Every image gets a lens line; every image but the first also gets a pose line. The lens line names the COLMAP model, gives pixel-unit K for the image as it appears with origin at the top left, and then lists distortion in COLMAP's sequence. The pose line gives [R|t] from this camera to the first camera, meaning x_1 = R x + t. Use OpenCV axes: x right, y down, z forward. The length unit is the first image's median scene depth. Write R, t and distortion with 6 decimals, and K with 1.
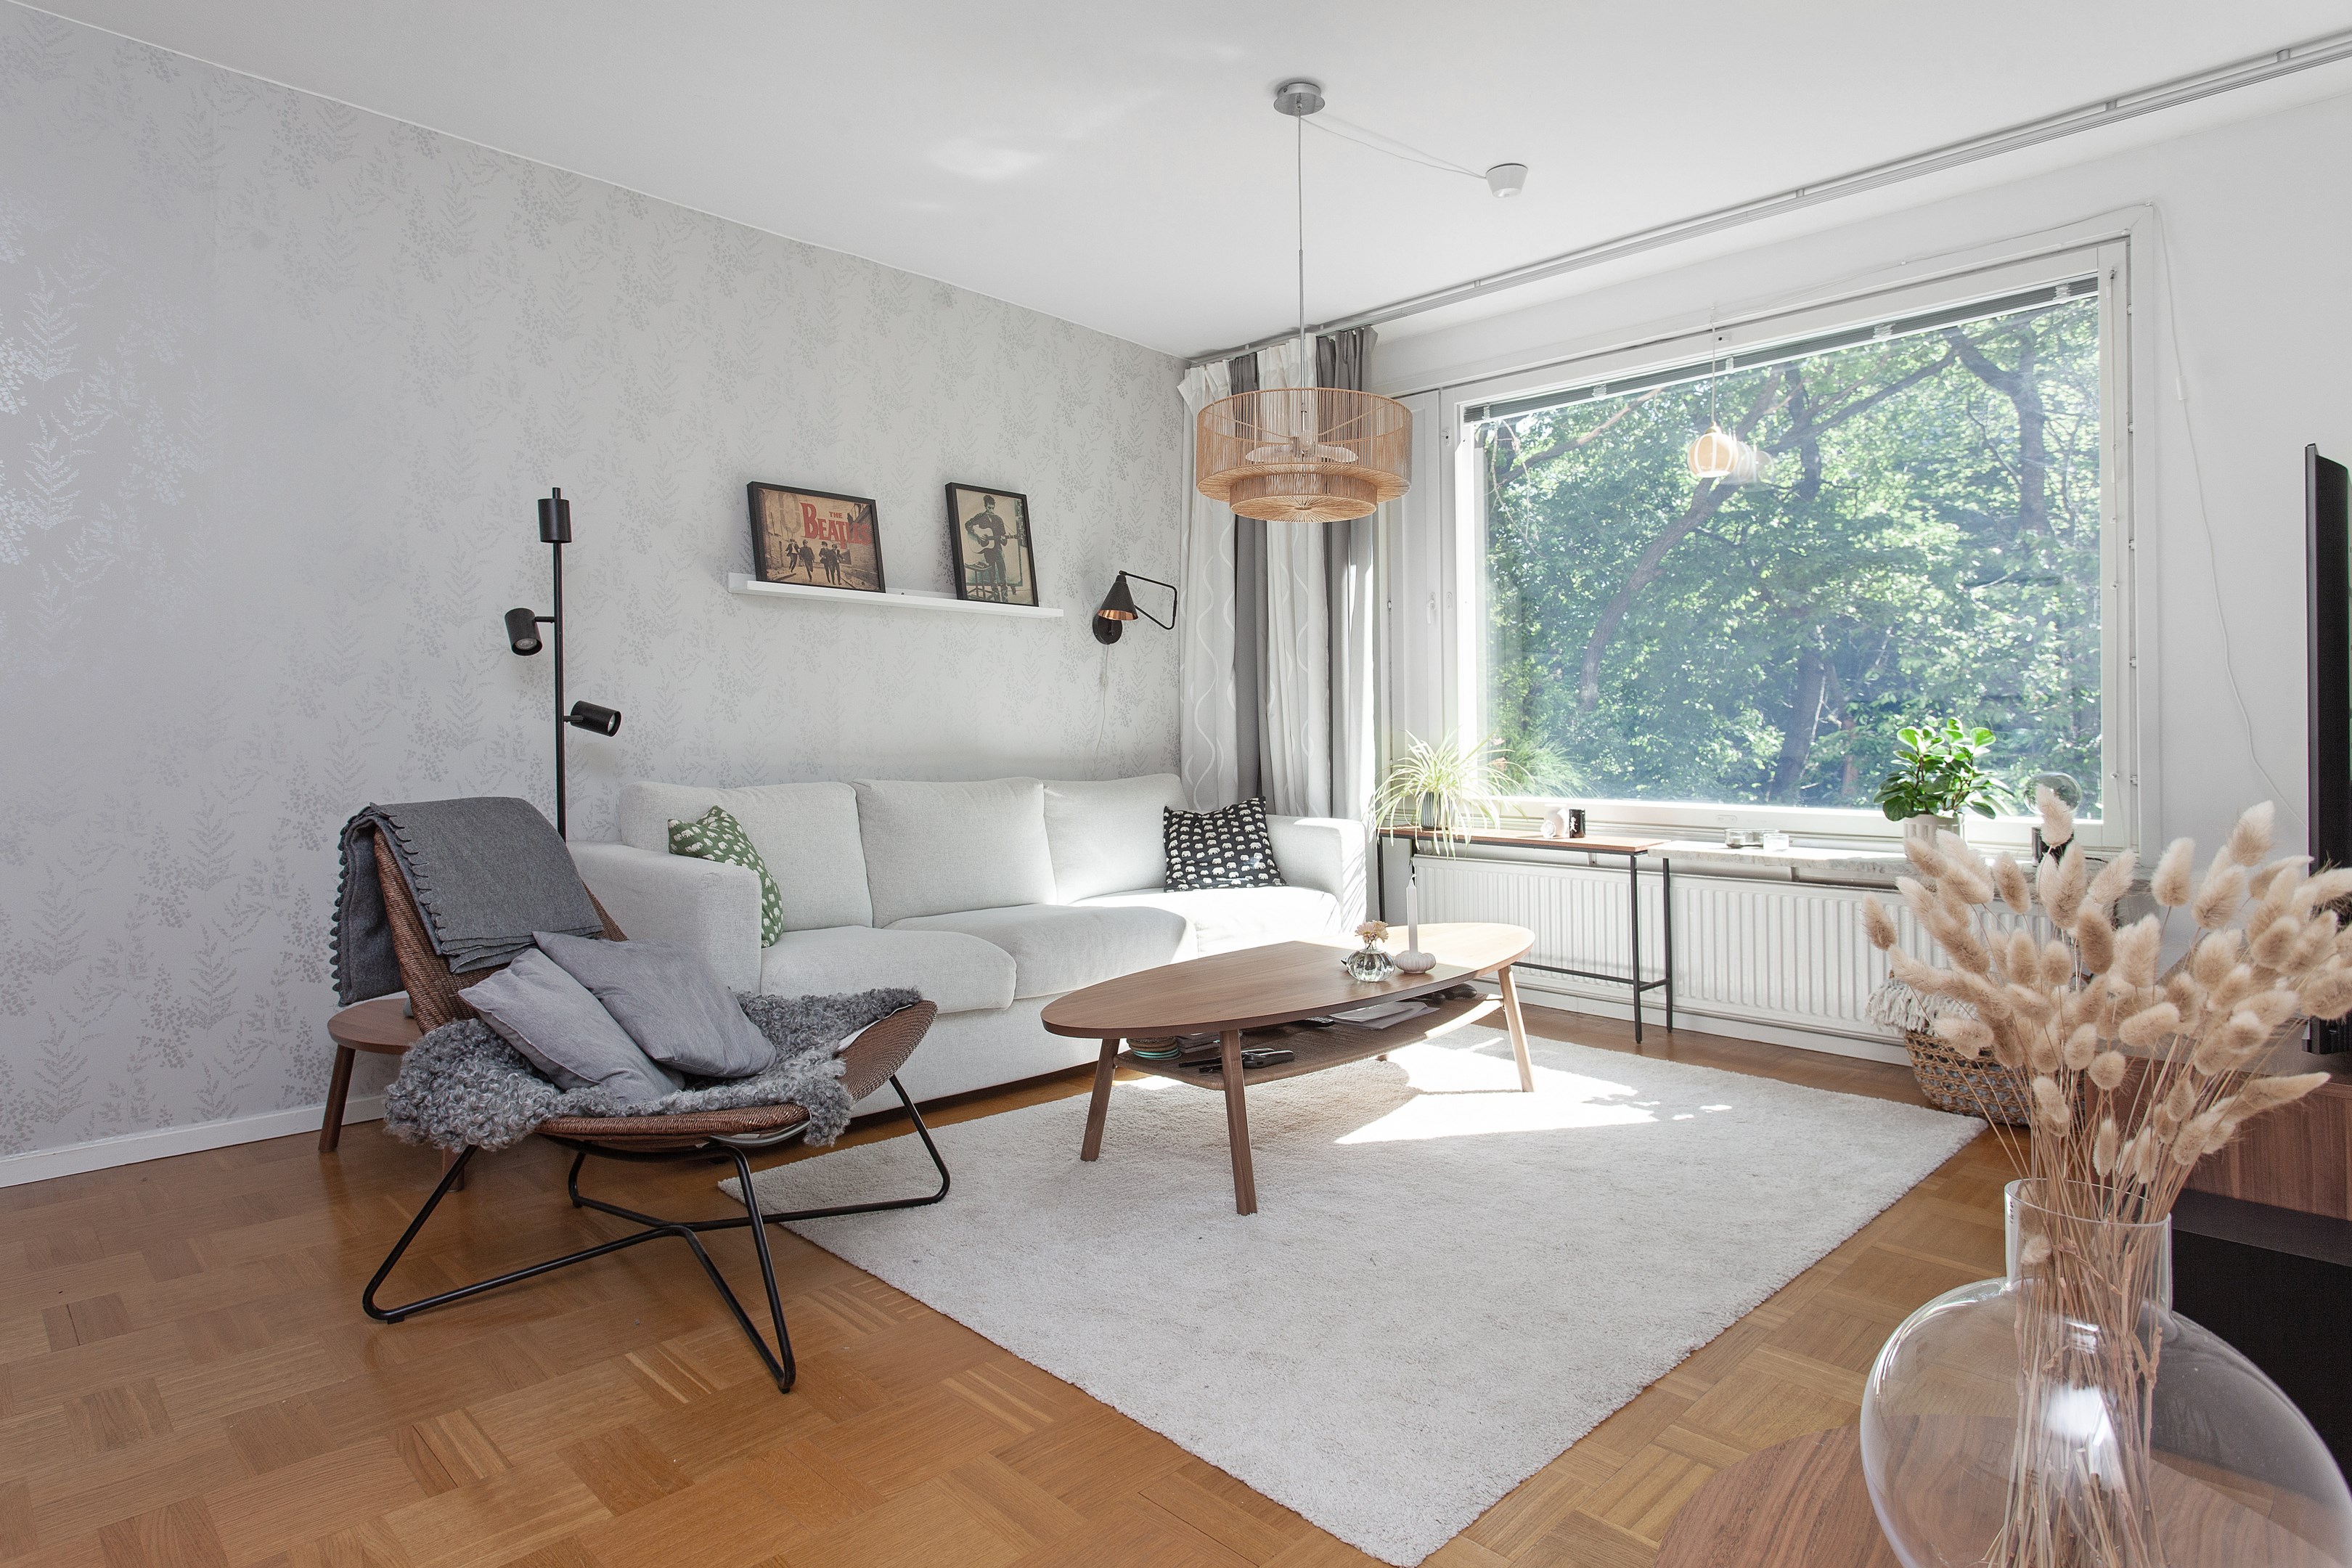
lens RADIAL K [[1290.1, 0, 1172.1], [0, 1290.1, 695.0], [0, 0, 1]] dist [-0.000657, -0.000901]
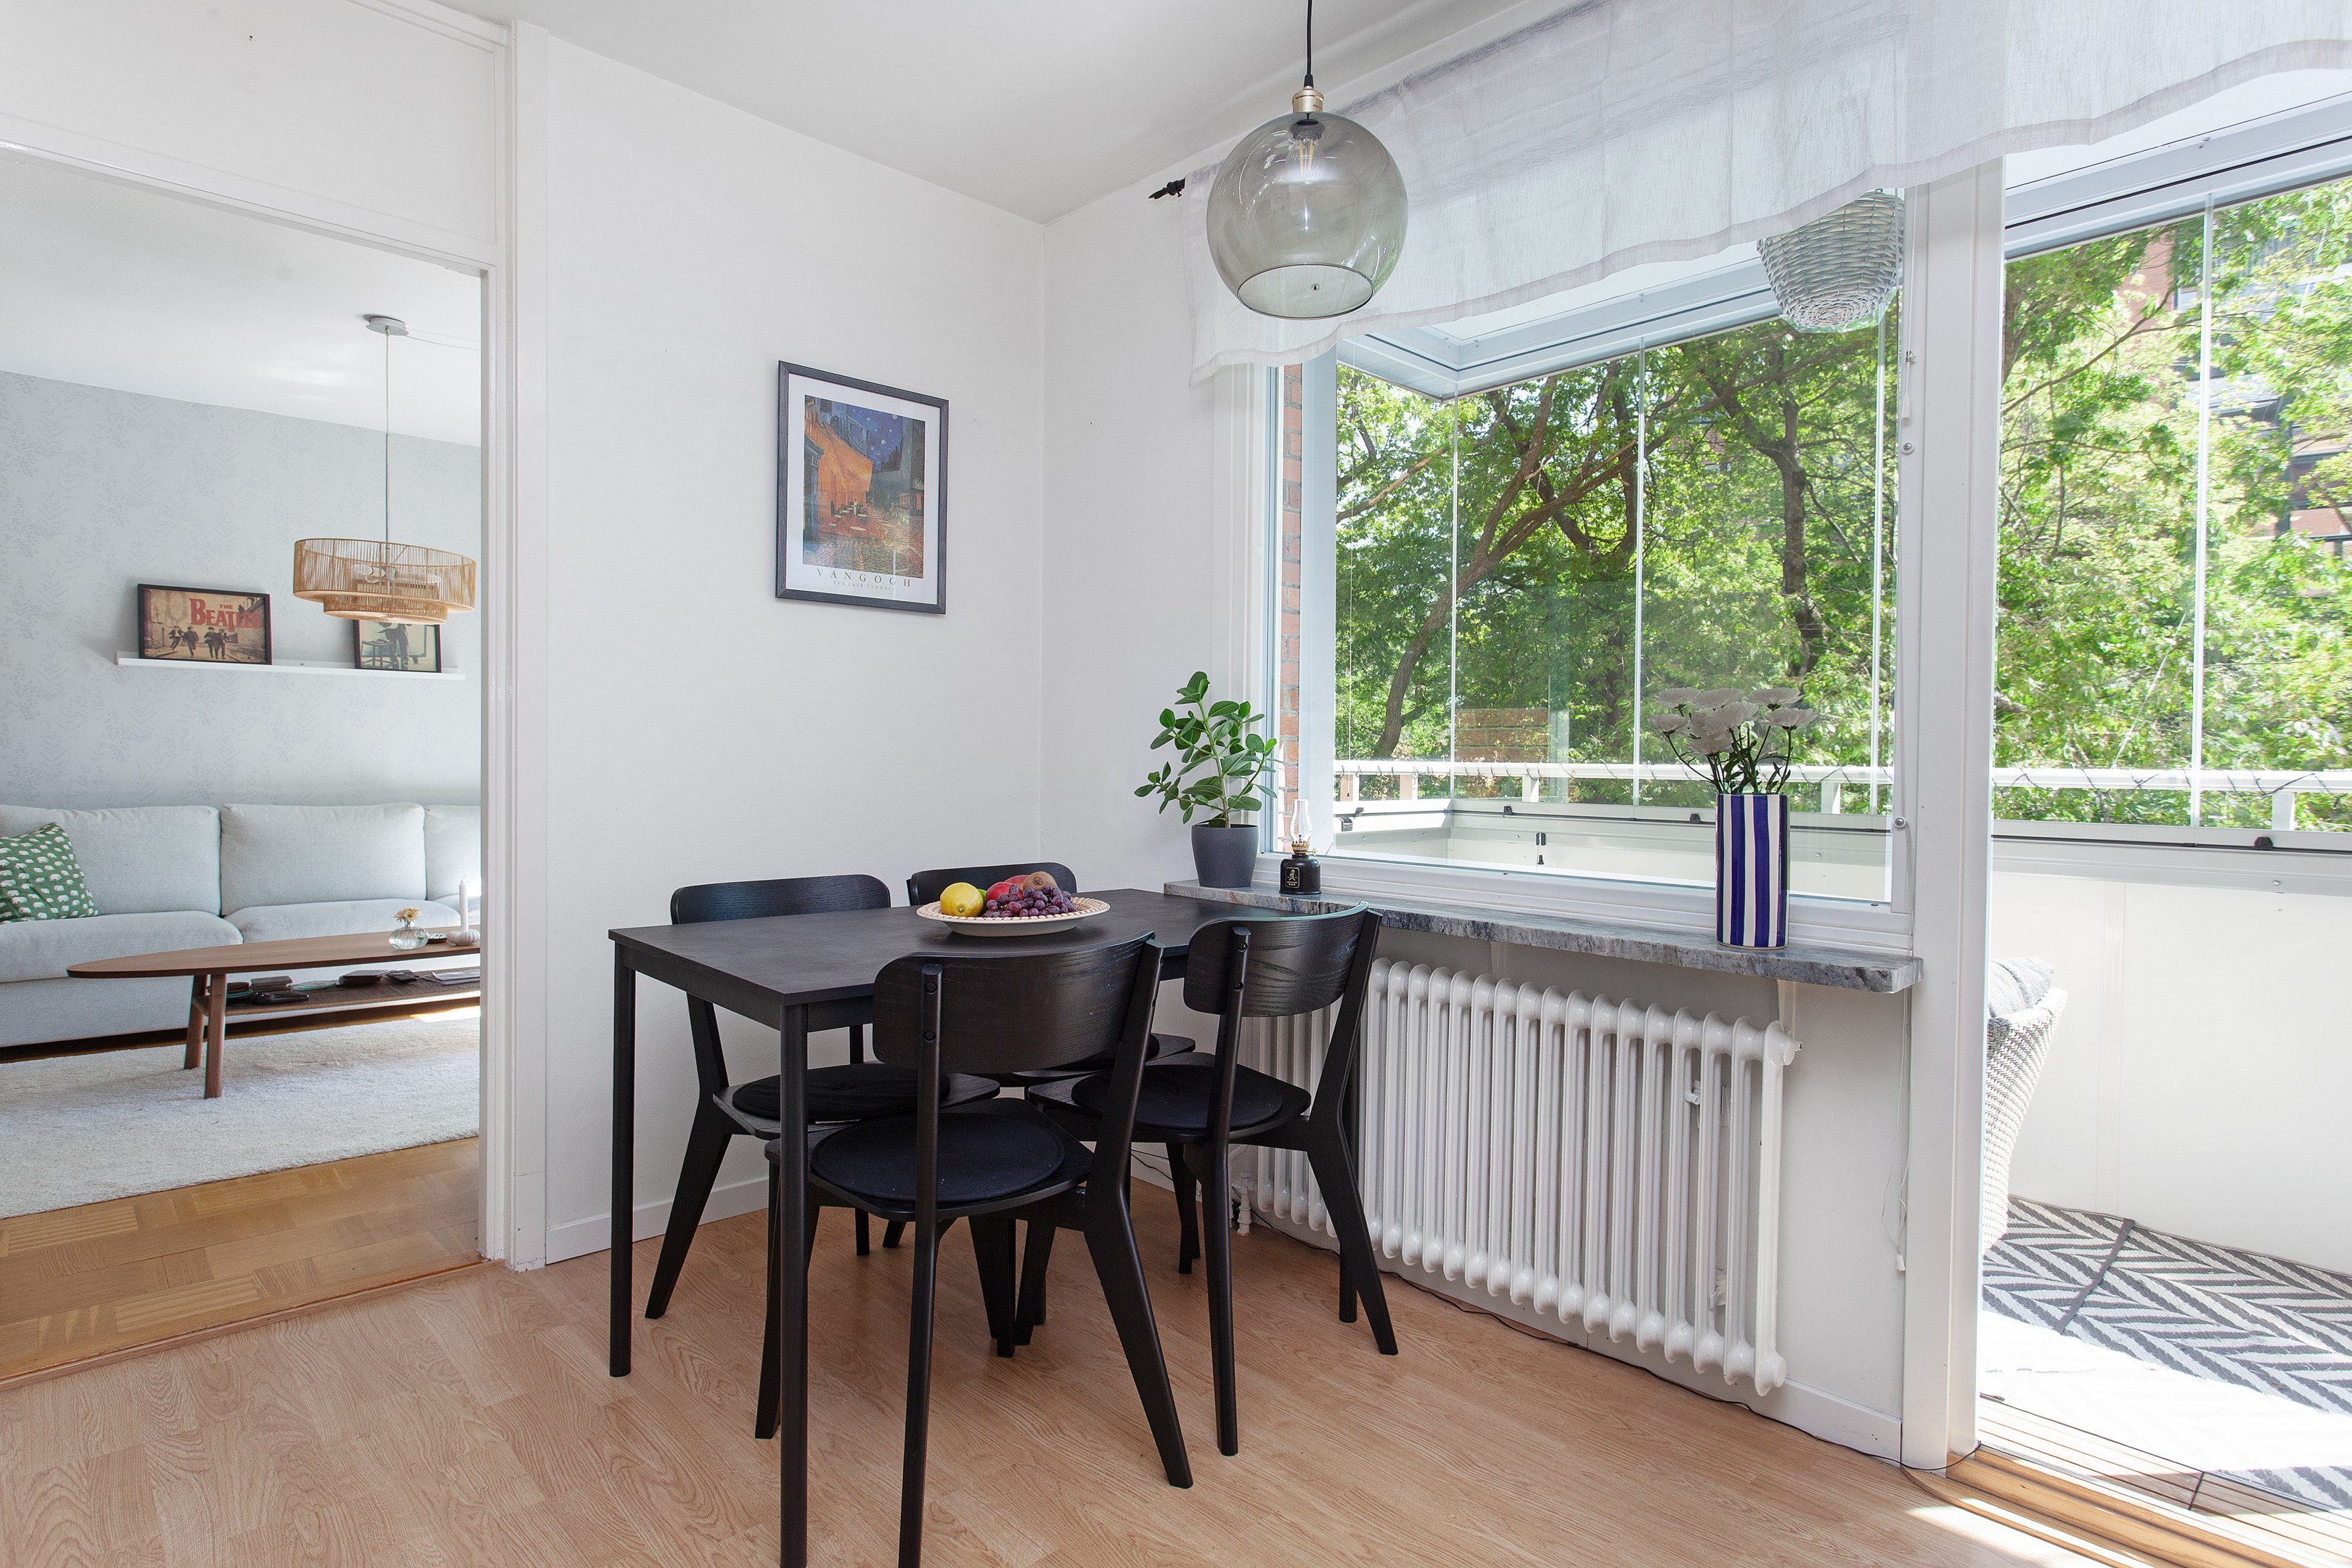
lens RADIAL K [[1205.6, 0, 1231.2], [0, 1205.6, 761.9], [0, 0, 1]] dist [0.008982, -0.000432]
pose [[0.999969, 0.000140, -0.007880, 0.784000], [0.000099, 0.999542, 0.030266, -0.016290], [0.007880, -0.030265, 0.999511, -0.252531]]
